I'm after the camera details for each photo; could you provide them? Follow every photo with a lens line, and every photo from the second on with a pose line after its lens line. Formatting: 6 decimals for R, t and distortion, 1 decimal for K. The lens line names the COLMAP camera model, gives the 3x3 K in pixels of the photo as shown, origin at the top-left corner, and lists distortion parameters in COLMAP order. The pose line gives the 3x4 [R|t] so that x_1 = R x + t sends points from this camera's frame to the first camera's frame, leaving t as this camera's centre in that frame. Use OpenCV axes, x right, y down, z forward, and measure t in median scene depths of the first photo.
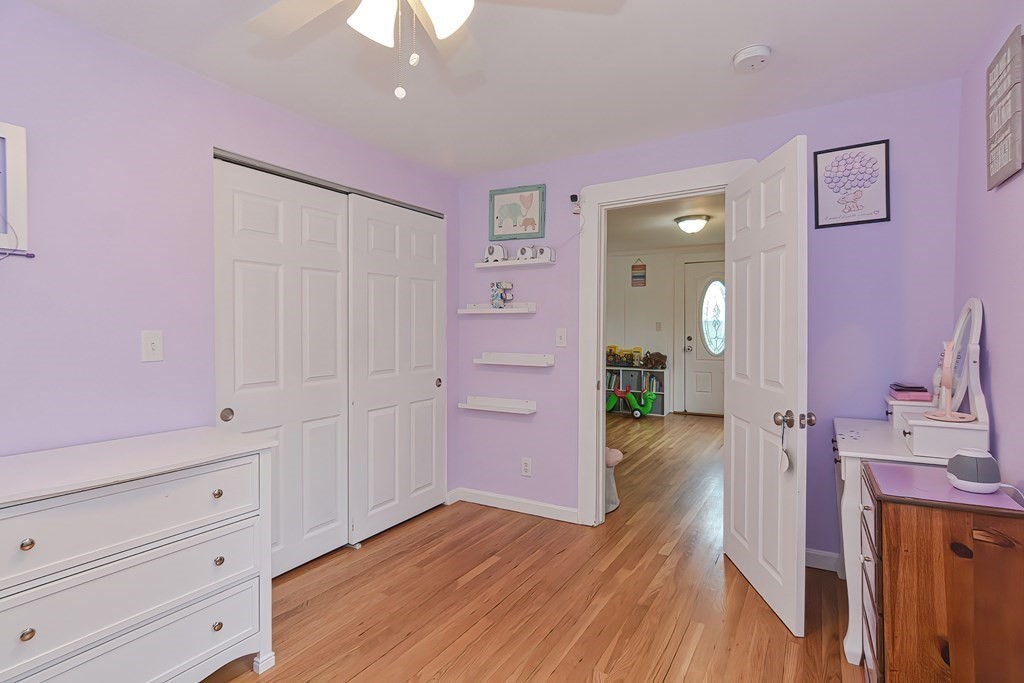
lens RADIAL K [[498.8, 0, 517.6], [0, 498.8, 332.2], [0, 0, 1]] dist [-0.021976, 0.006663]
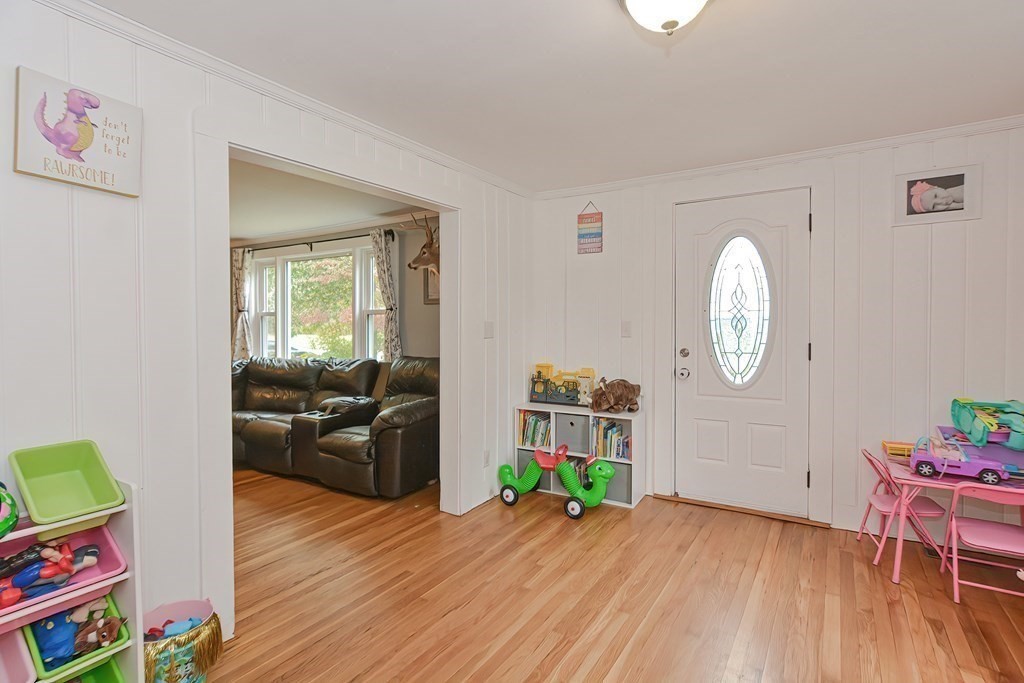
lens RADIAL K [[498.8, 0, 515.6], [0, 498.8, 336.1], [0, 0, 1]] dist [-0.021976, 0.006663]
pose [[0.999528, 0.000022, -0.030725, 0.187793], [0.000335, 0.999932, 0.011633, -0.010476], [0.030723, -0.011638, 0.999460, 0.484383]]
